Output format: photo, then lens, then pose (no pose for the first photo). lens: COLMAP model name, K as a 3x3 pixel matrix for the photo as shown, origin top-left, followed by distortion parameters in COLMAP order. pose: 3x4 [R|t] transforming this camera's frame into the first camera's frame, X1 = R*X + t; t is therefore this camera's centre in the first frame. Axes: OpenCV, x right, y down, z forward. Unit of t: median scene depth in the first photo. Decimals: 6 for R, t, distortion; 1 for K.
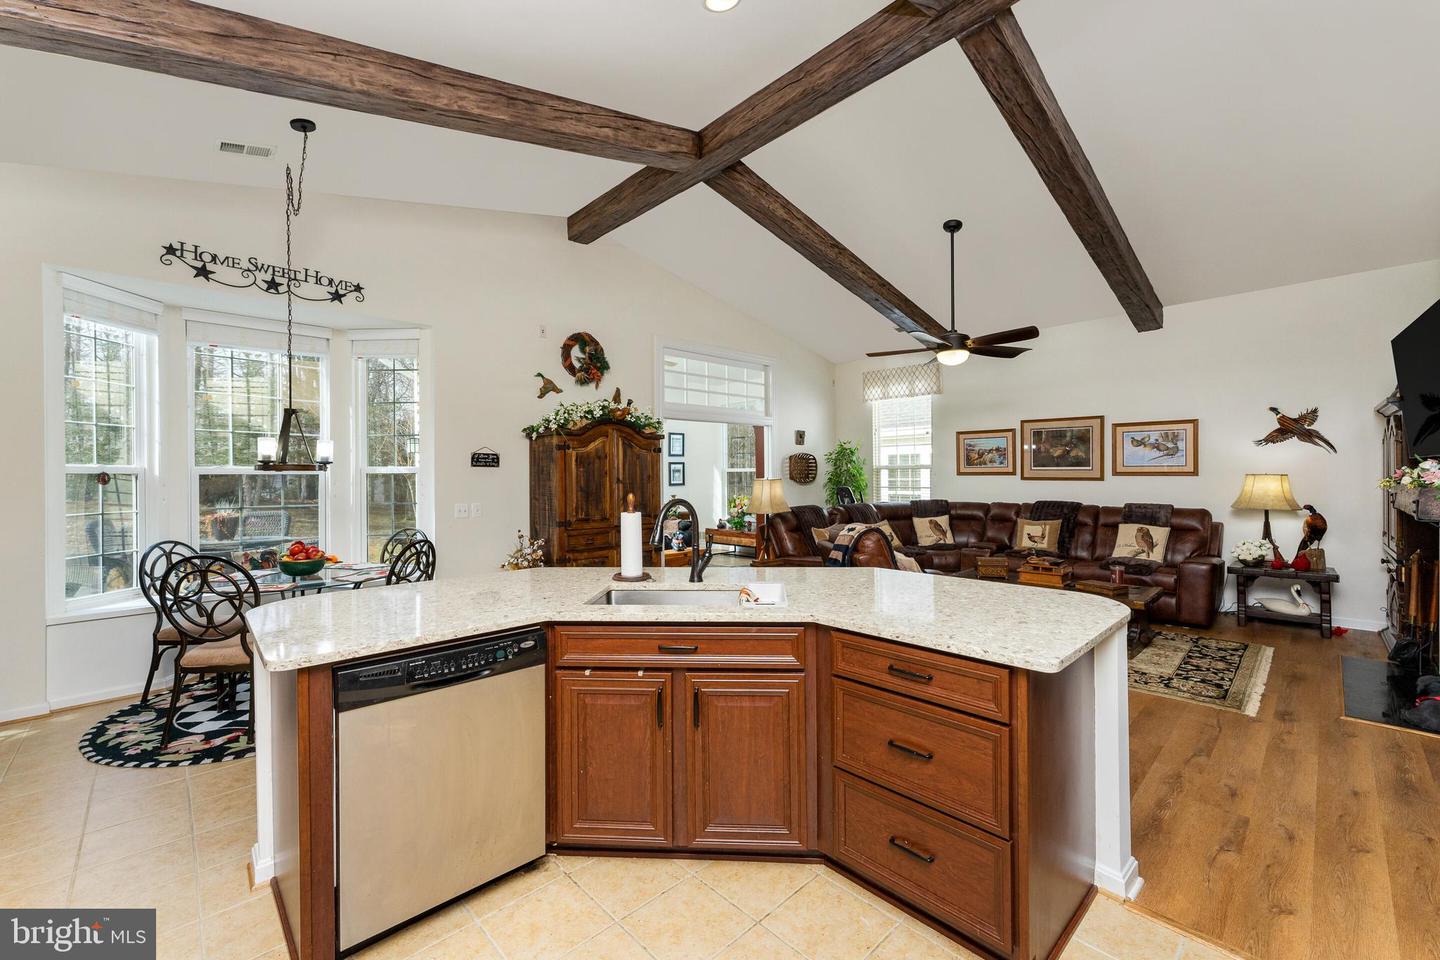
lens RADIAL K [[576.3, 0, 725.1], [0, 576.3, 473.8], [0, 0, 1]] dist [0.000269, 0.000319]
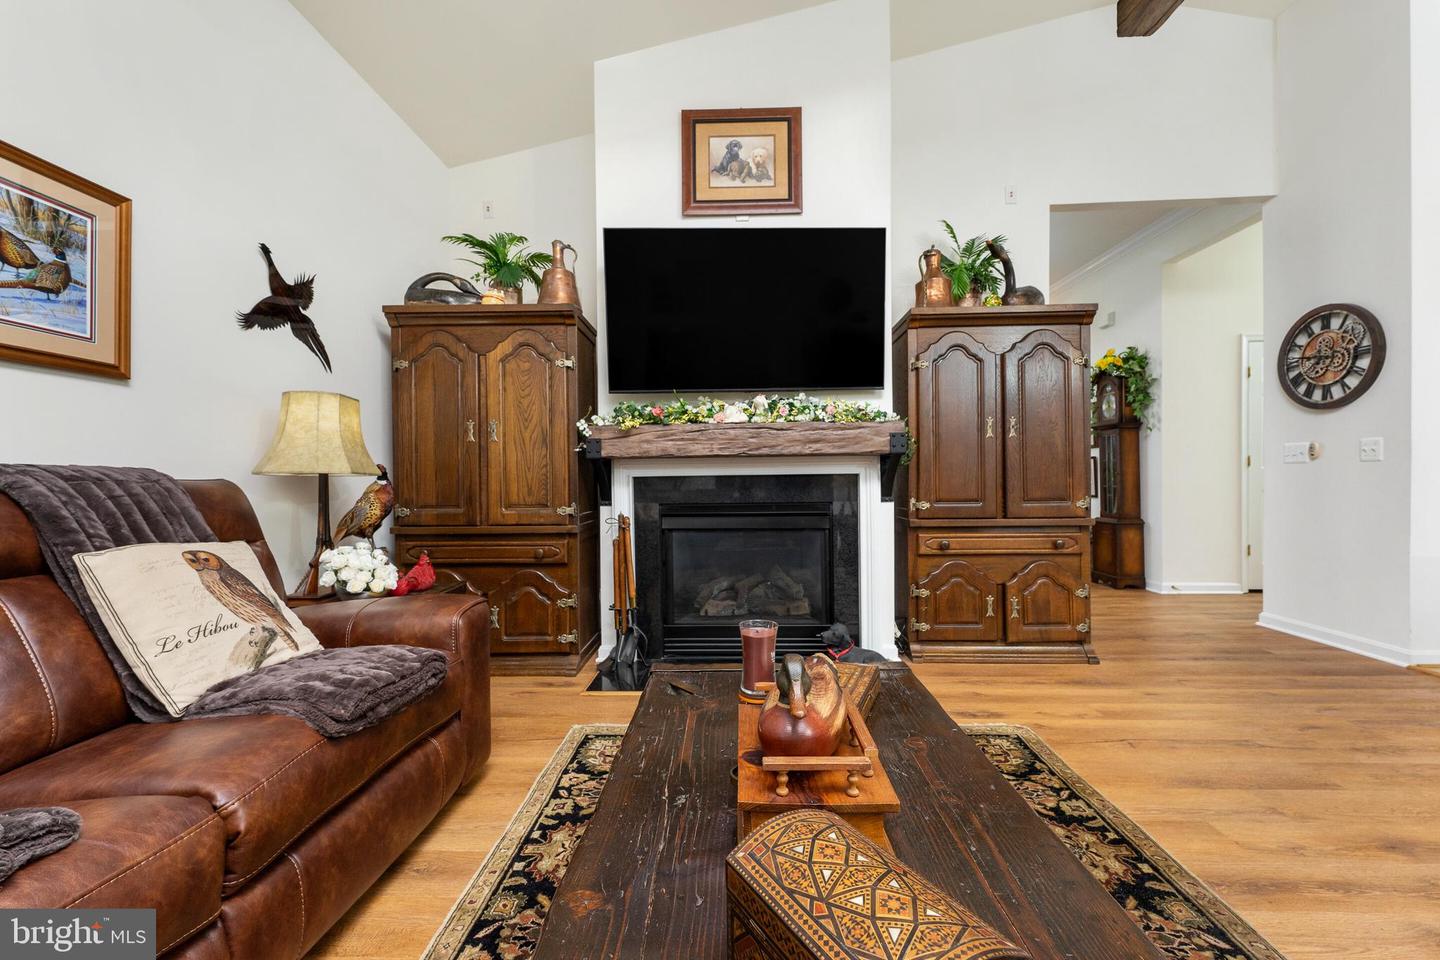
lens RADIAL K [[591.2, 0, 725.8], [0, 591.2, 474.7], [0, 0, 1]] dist [0.001236, 0.000079]
pose [[-0.700017, 0.019646, 0.713856, 0.380705], [0.013112, 0.999807, -0.014657, 0.067758], [-0.714005, -0.000900, -0.700140, 1.046381]]
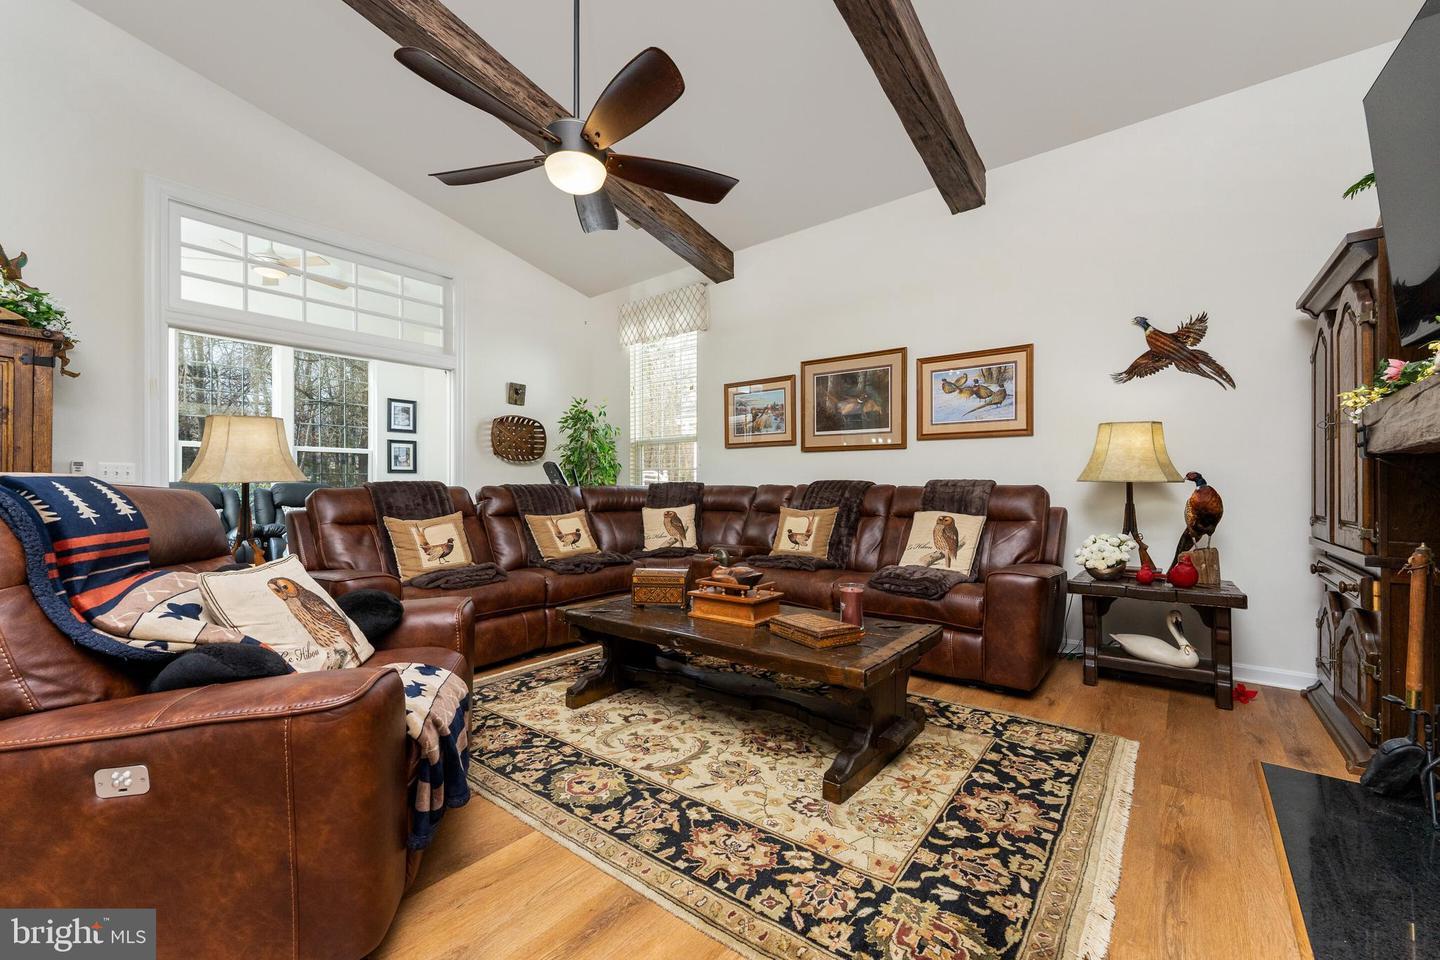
lens RADIAL K [[581.4, 0, 719.4], [0, 581.4, 481.8], [0, 0, 1]] dist [0.001612, -0.000416]
pose [[0.991292, 0.010034, 0.131298, 0.422716], [-0.009248, 0.999936, -0.006590, 0.064923], [-0.131356, 0.005319, 0.991321, 0.441547]]
